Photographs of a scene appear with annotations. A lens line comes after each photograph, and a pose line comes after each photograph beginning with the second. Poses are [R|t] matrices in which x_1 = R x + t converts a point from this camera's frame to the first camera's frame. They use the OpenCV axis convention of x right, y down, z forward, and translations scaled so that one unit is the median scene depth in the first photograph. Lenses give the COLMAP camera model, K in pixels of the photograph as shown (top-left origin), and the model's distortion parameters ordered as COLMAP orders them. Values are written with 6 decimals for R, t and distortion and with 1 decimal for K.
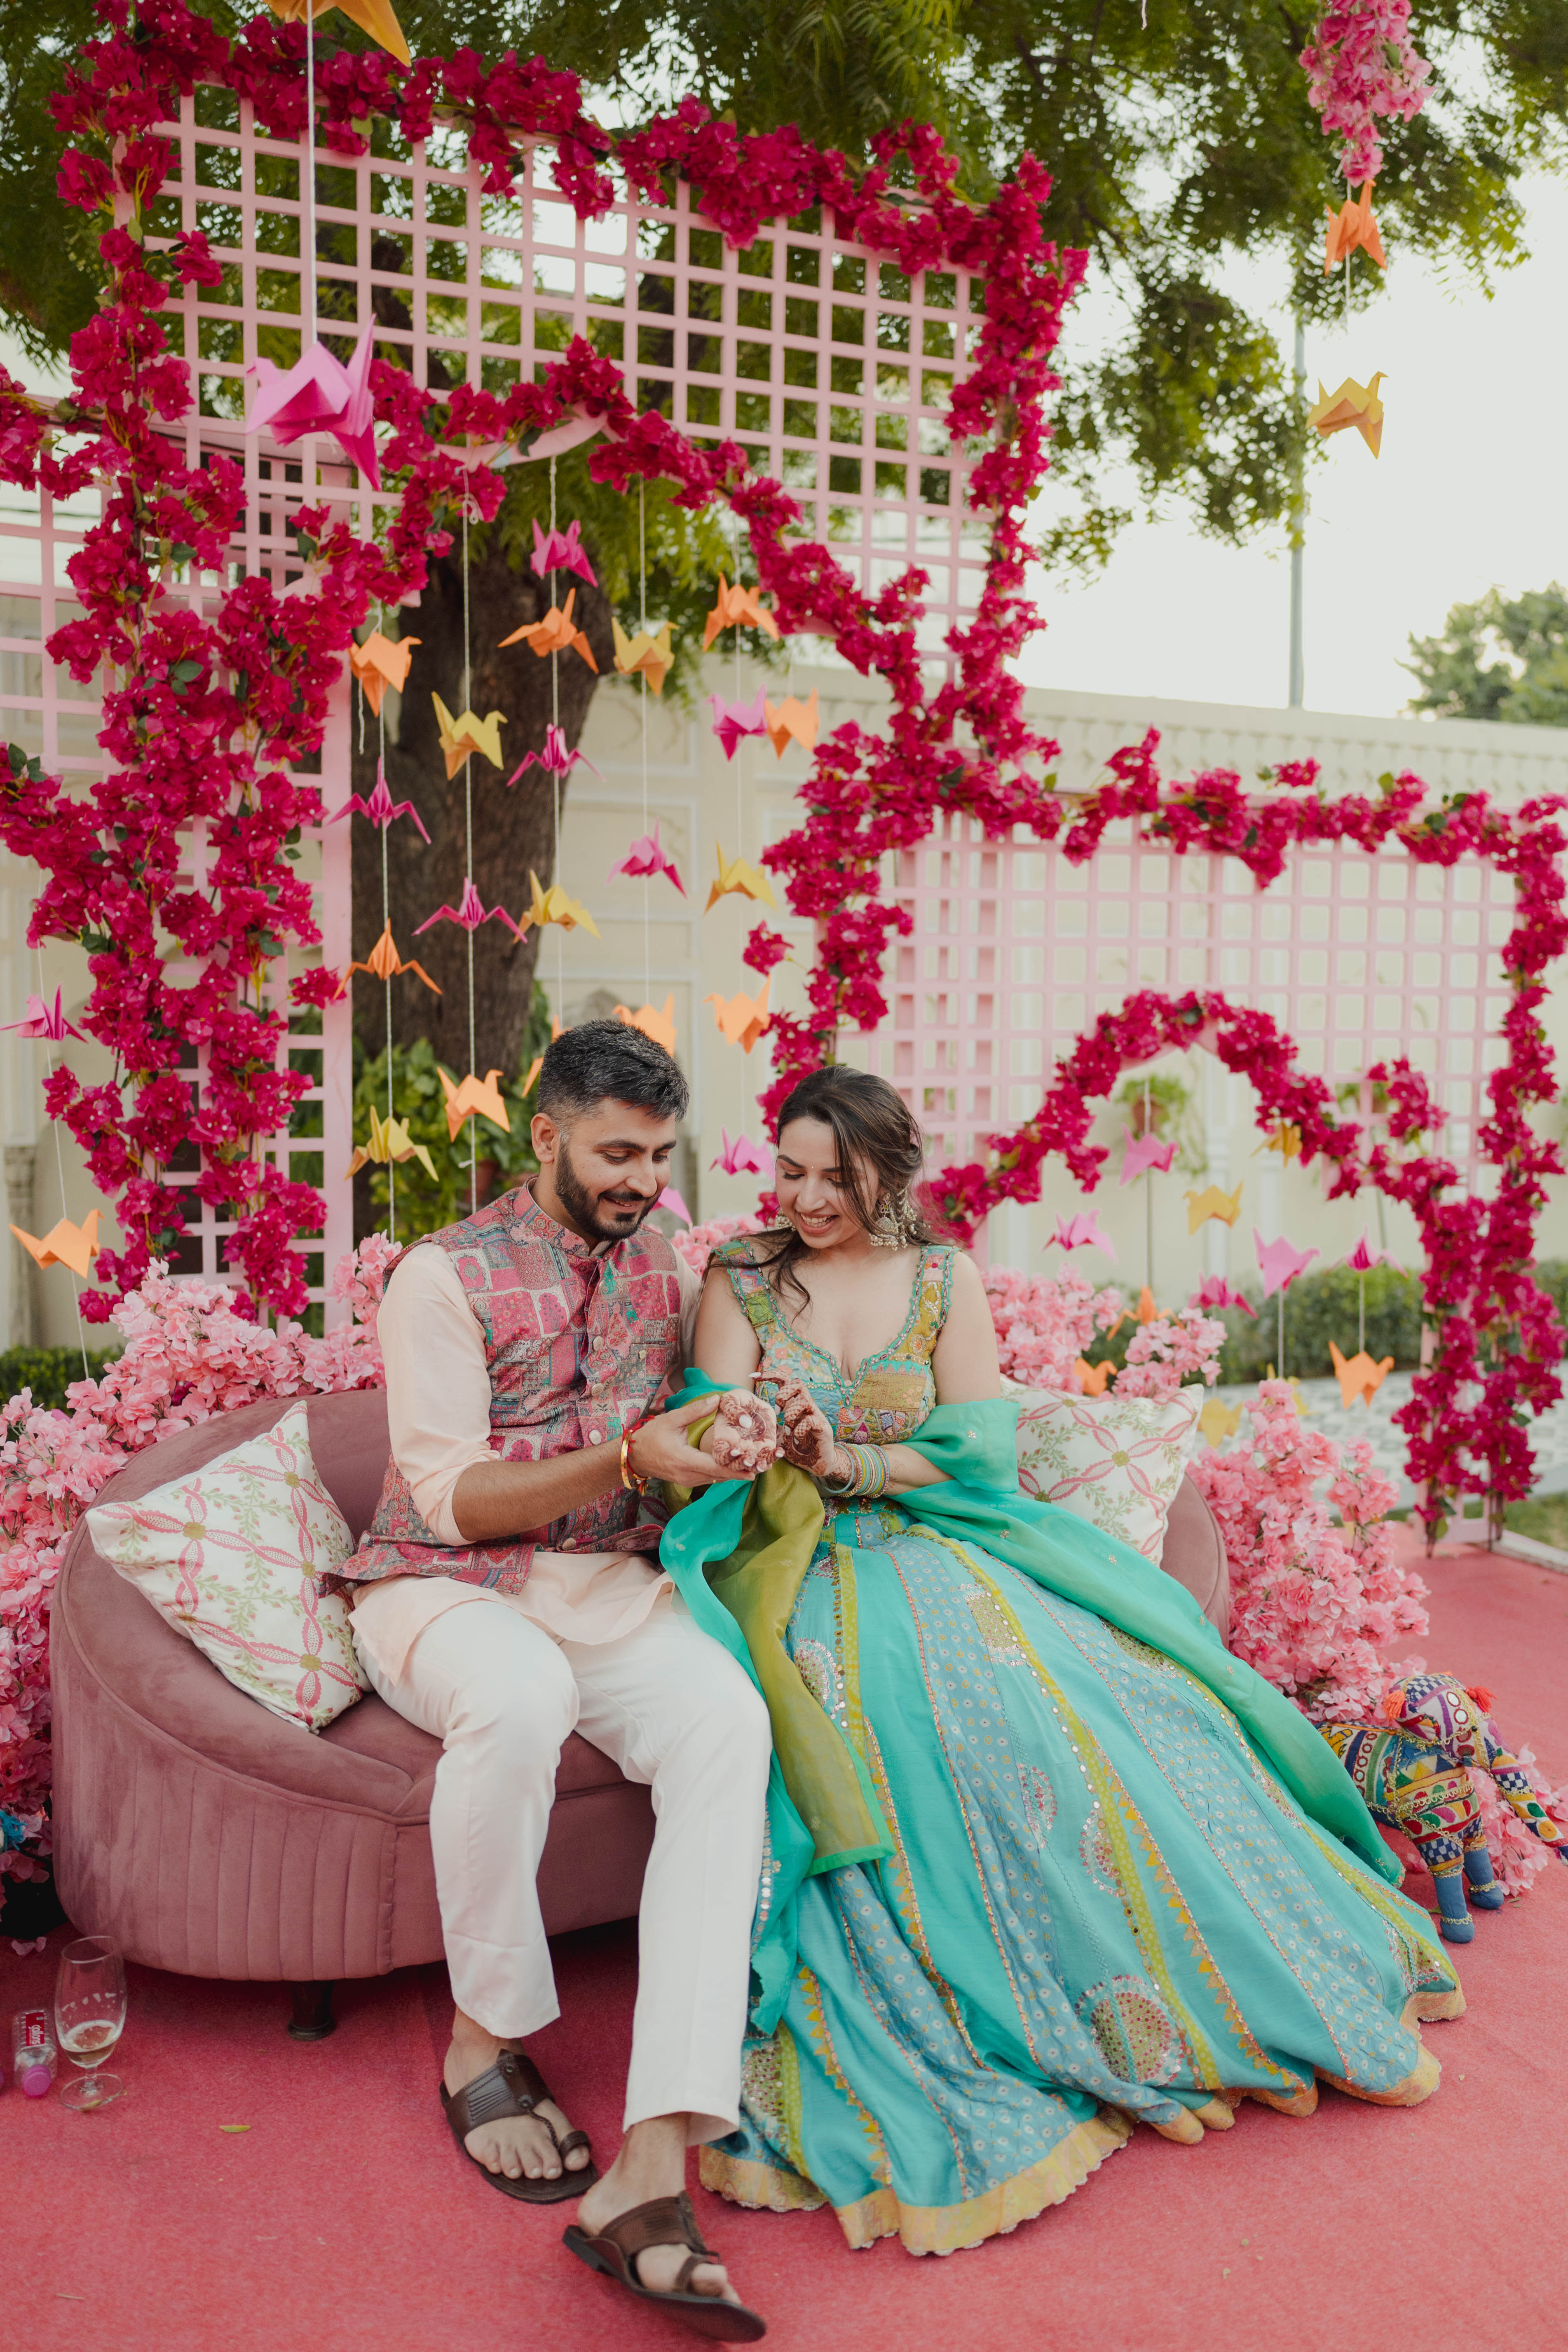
lens RADIAL K [[1678.5, 0, 784.0], [0, 1678.5, 1176.0], [0, 0, 1]] dist [-0.007740, -0.011980]
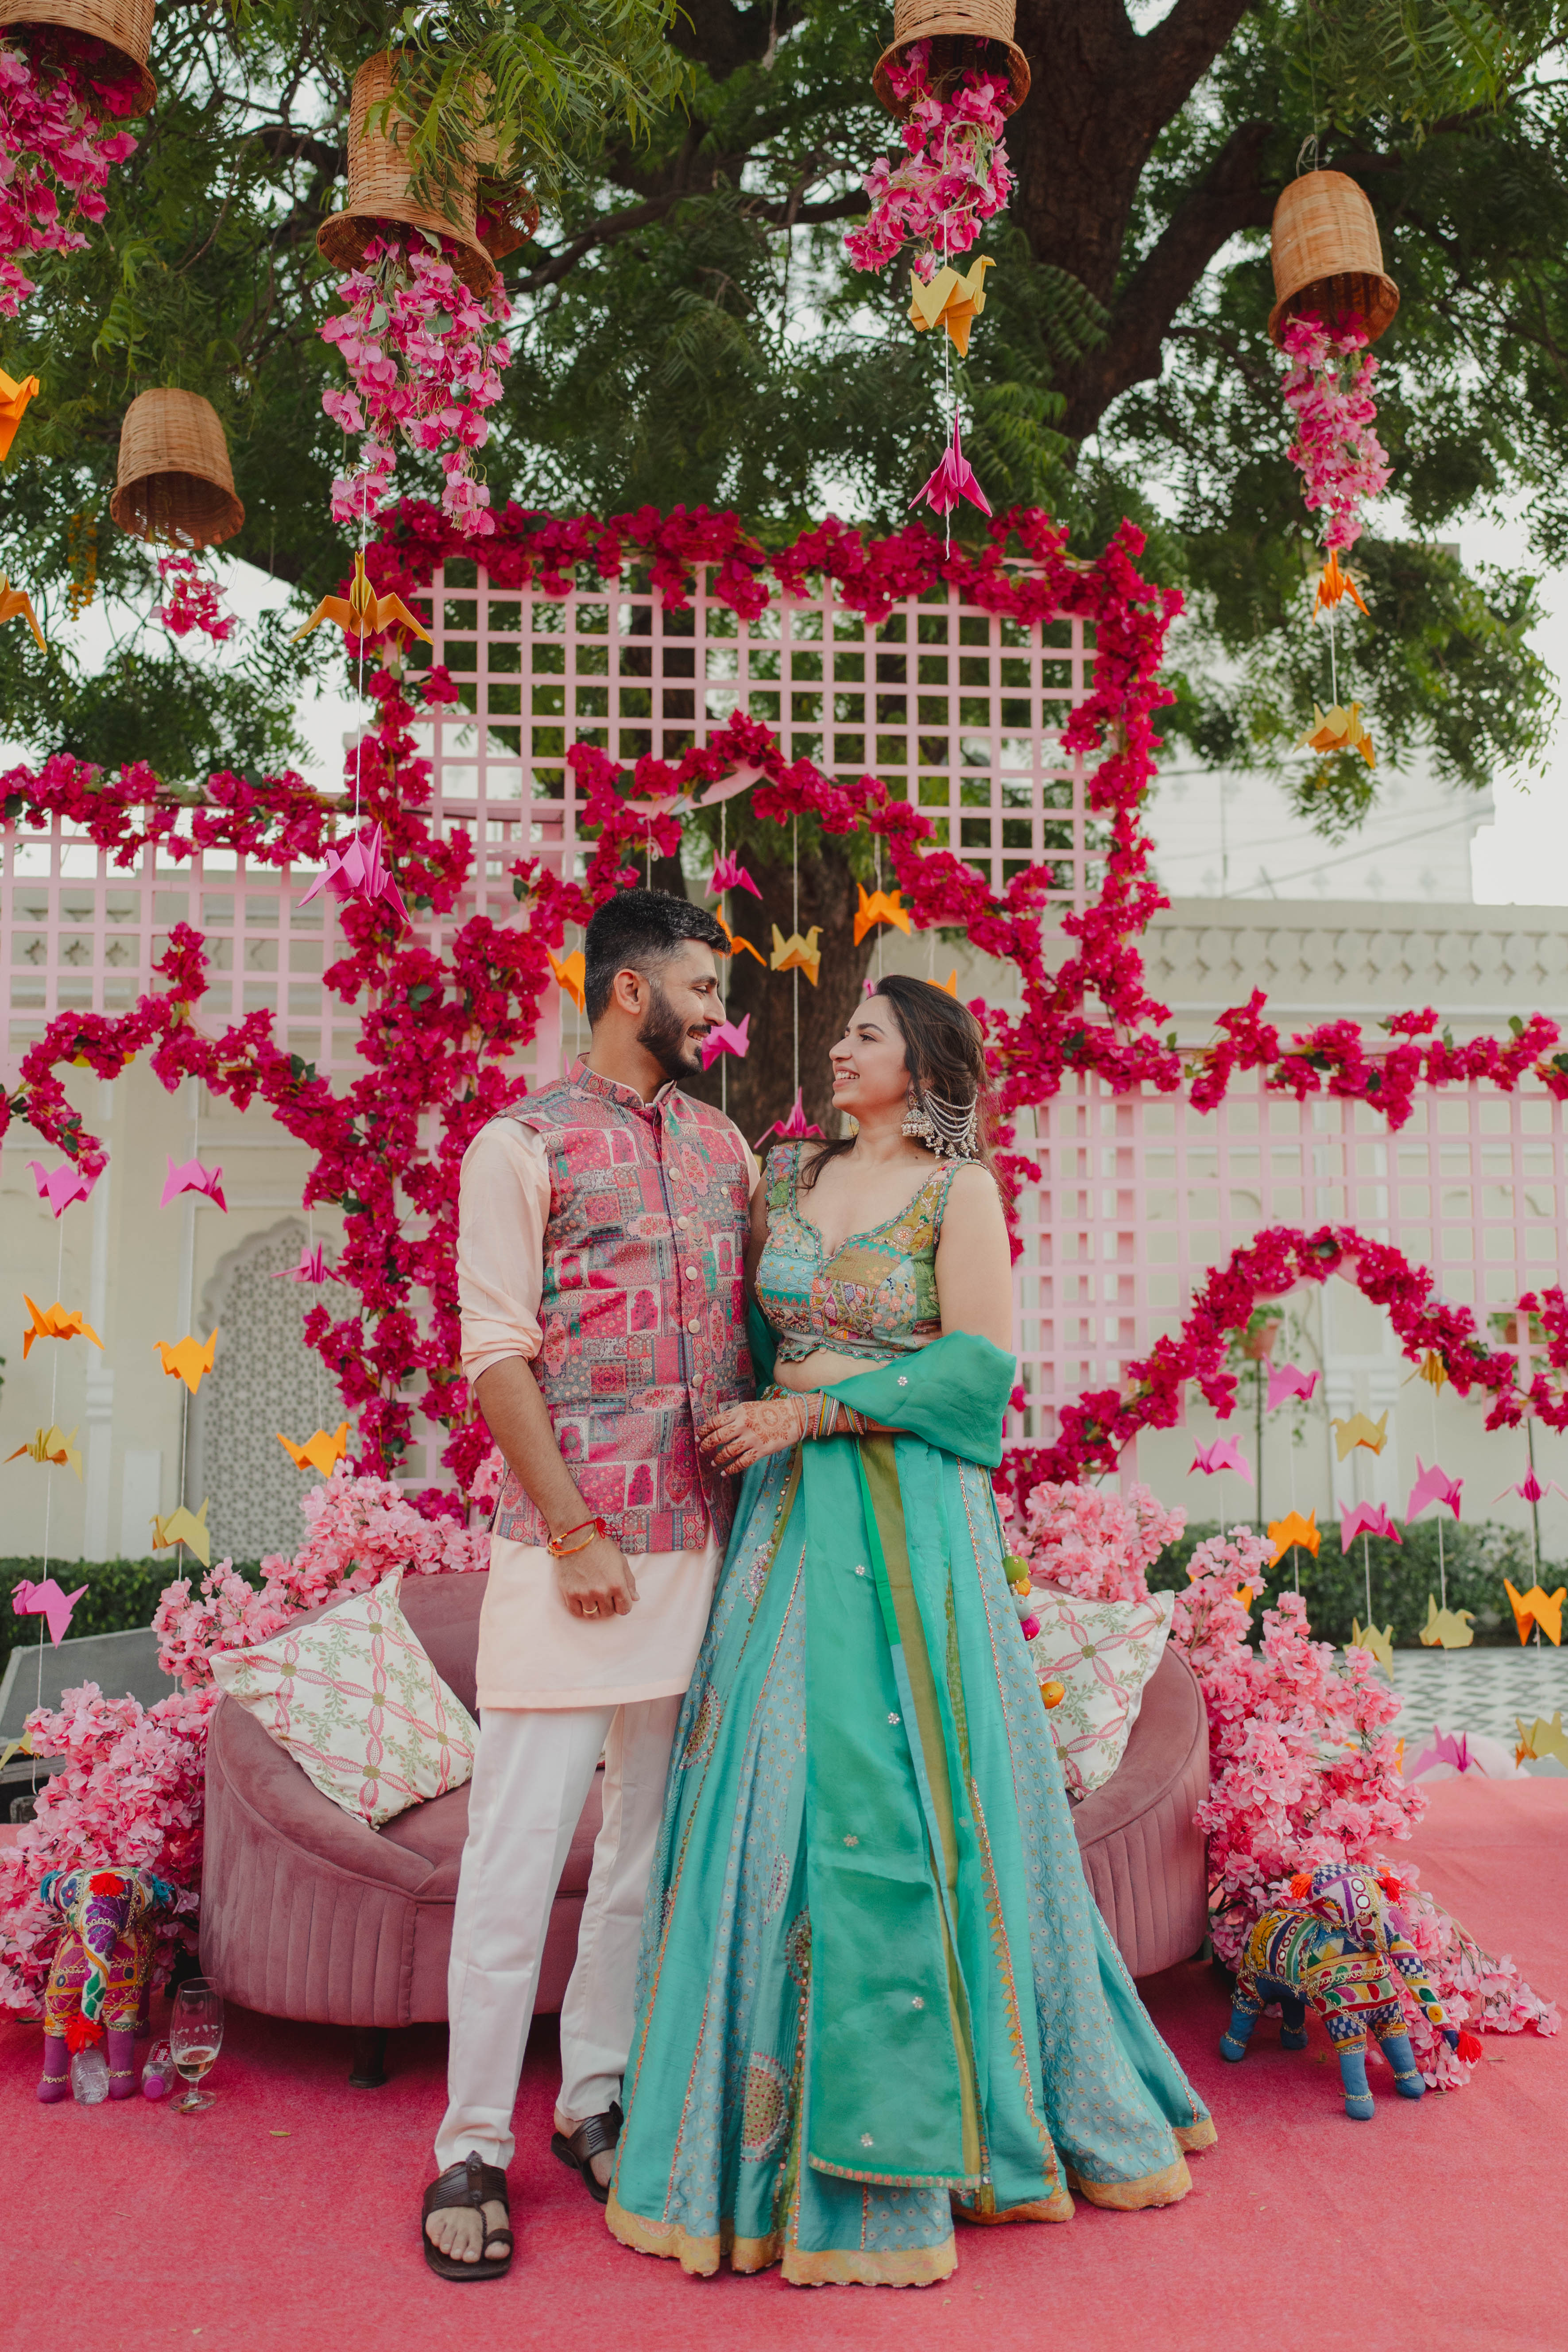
lens RADIAL K [[1819.3, 0, 842.8], [0, 1819.3, 1083.7], [0, 0, 1]] dist [-0.001448, -0.018772]
pose [[0.971015, -0.032379, -0.236813, 0.243394], [-0.009071, 0.985076, -0.171882, 0.001231], [0.238844, 0.169048, 0.956230, -0.204238]]
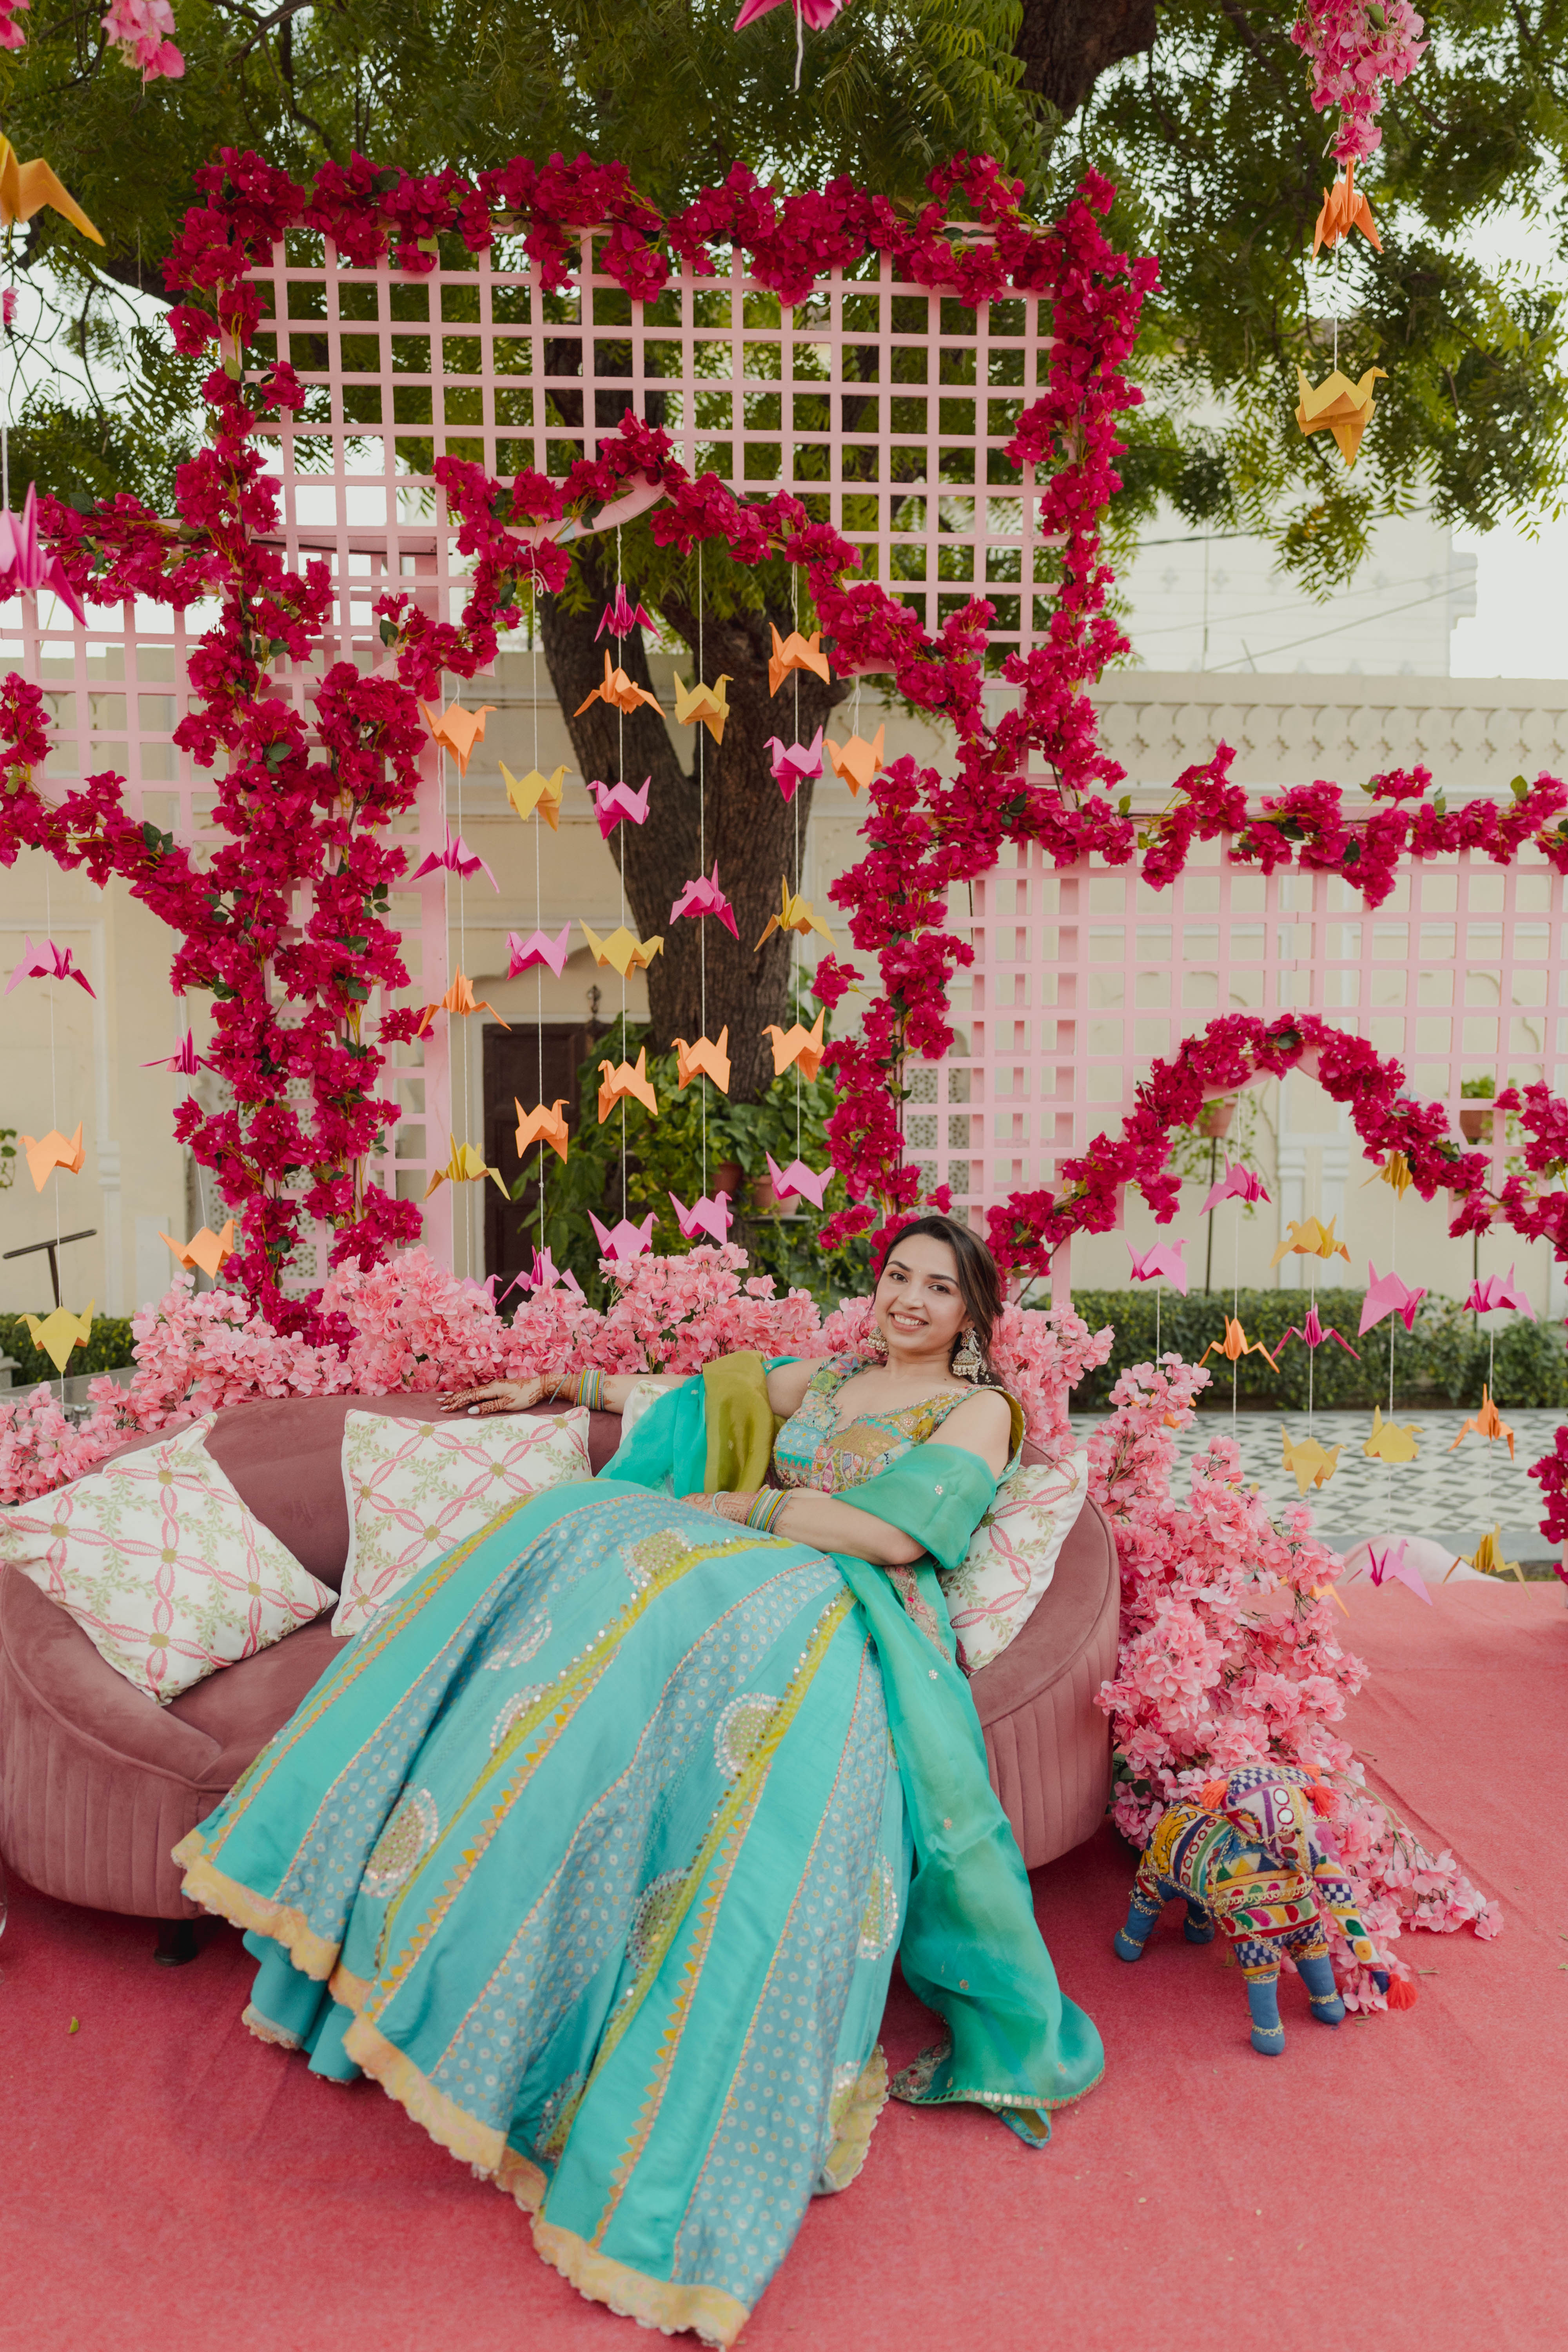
lens RADIAL K [[1605.8, 0, 785.5], [0, 1605.8, 1181.9], [0, 0, 1]] dist [-0.009833, -0.008035]
pose [[0.959755, 0.019887, -0.280135, 0.247904], [-0.015397, 0.999715, 0.018222, -0.029713], [0.280418, -0.013175, 0.959788, 0.040619]]
